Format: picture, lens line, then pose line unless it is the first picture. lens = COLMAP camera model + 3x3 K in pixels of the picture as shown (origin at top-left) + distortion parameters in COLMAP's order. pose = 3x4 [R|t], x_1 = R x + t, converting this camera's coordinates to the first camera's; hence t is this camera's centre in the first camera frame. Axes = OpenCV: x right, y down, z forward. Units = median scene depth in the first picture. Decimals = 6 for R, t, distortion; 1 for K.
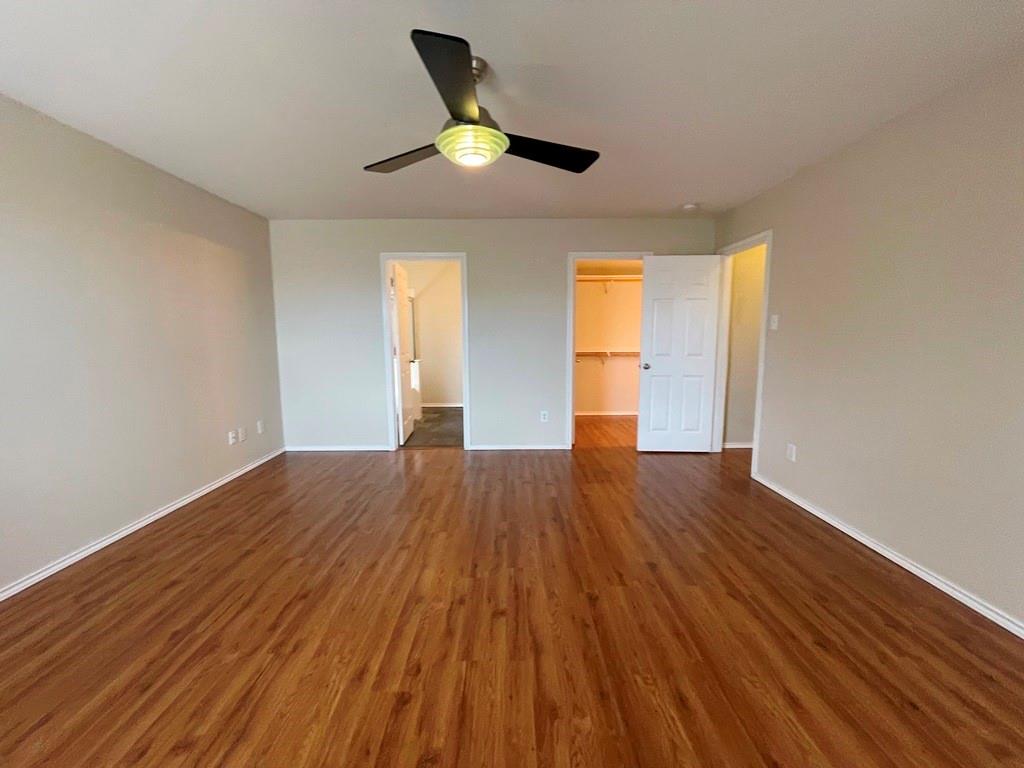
lens RADIAL K [[414.1, 0, 511.5], [0, 414.1, 383.3], [0, 0, 1]] dist [-0.003097, 0.000370]
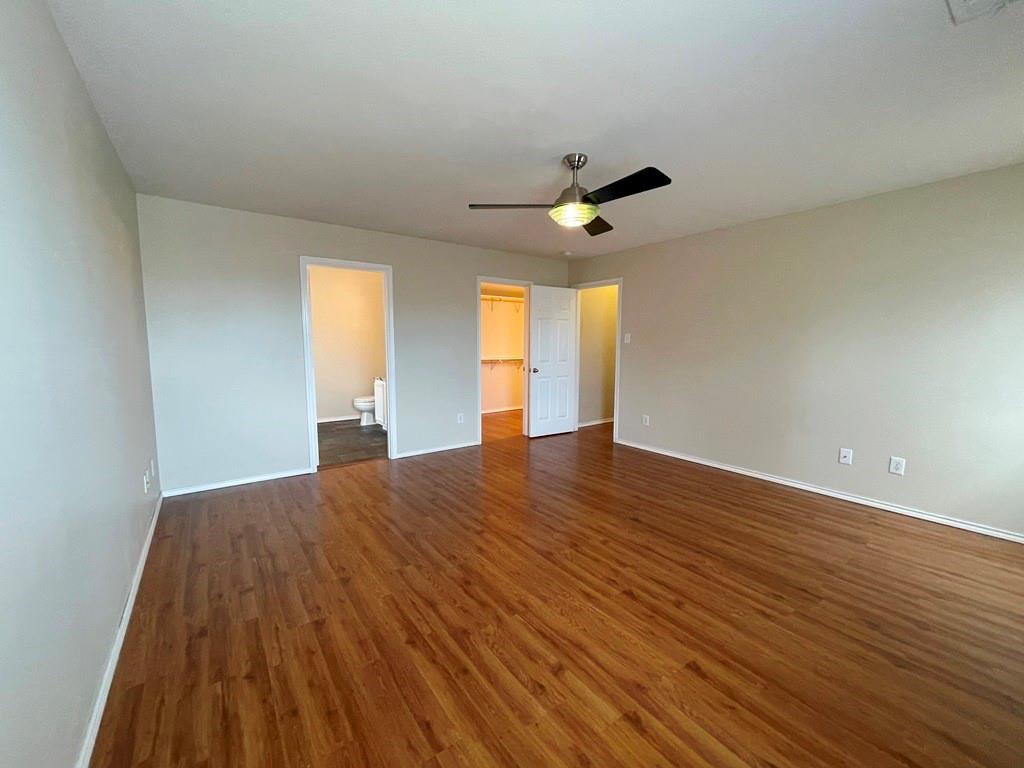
lens RADIAL K [[413.3, 0, 513.8], [0, 413.3, 383.1], [0, 0, 1]] dist [-0.000141, 0.000382]
pose [[0.809869, -0.053095, 0.584204, -0.697807], [0.064065, 0.997944, 0.001886, -0.010881], [-0.583103, 0.035899, 0.811605, 0.000884]]
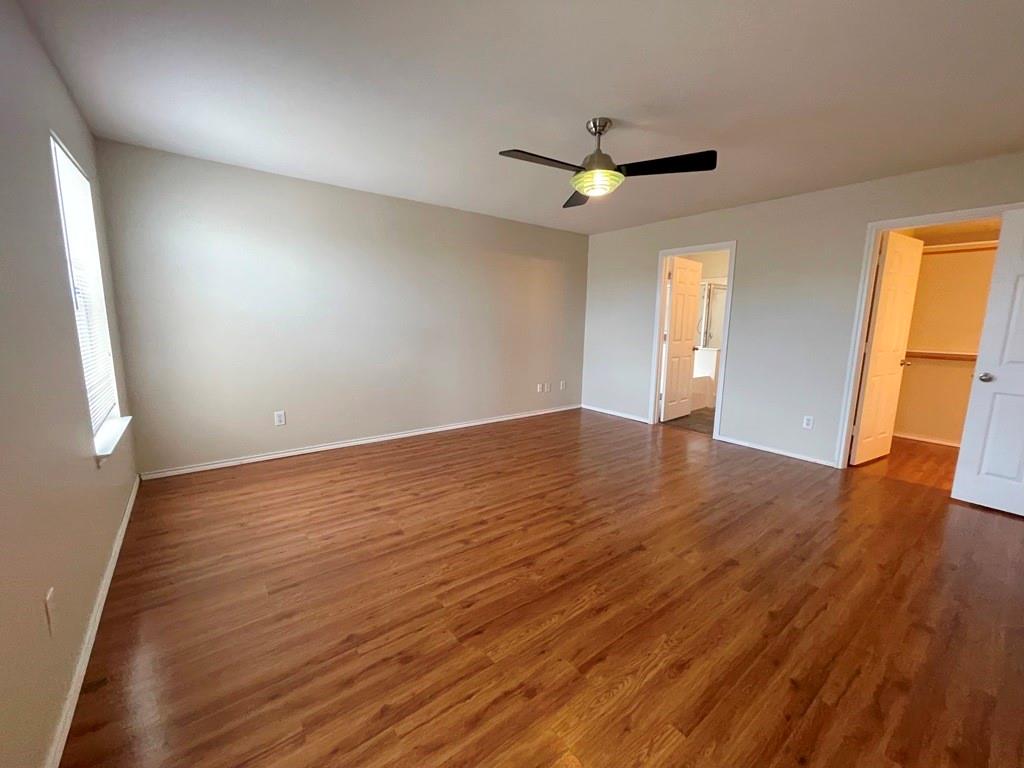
lens RADIAL K [[416.0, 0, 515.0], [0, 416.0, 380.9], [0, 0, 1]] dist [-0.000230, 0.000182]
pose [[0.611166, 0.130161, -0.780726, 0.565154], [-0.113793, 0.990588, 0.076069, 0.000302], [0.783280, 0.042350, 0.620225, -0.019467]]
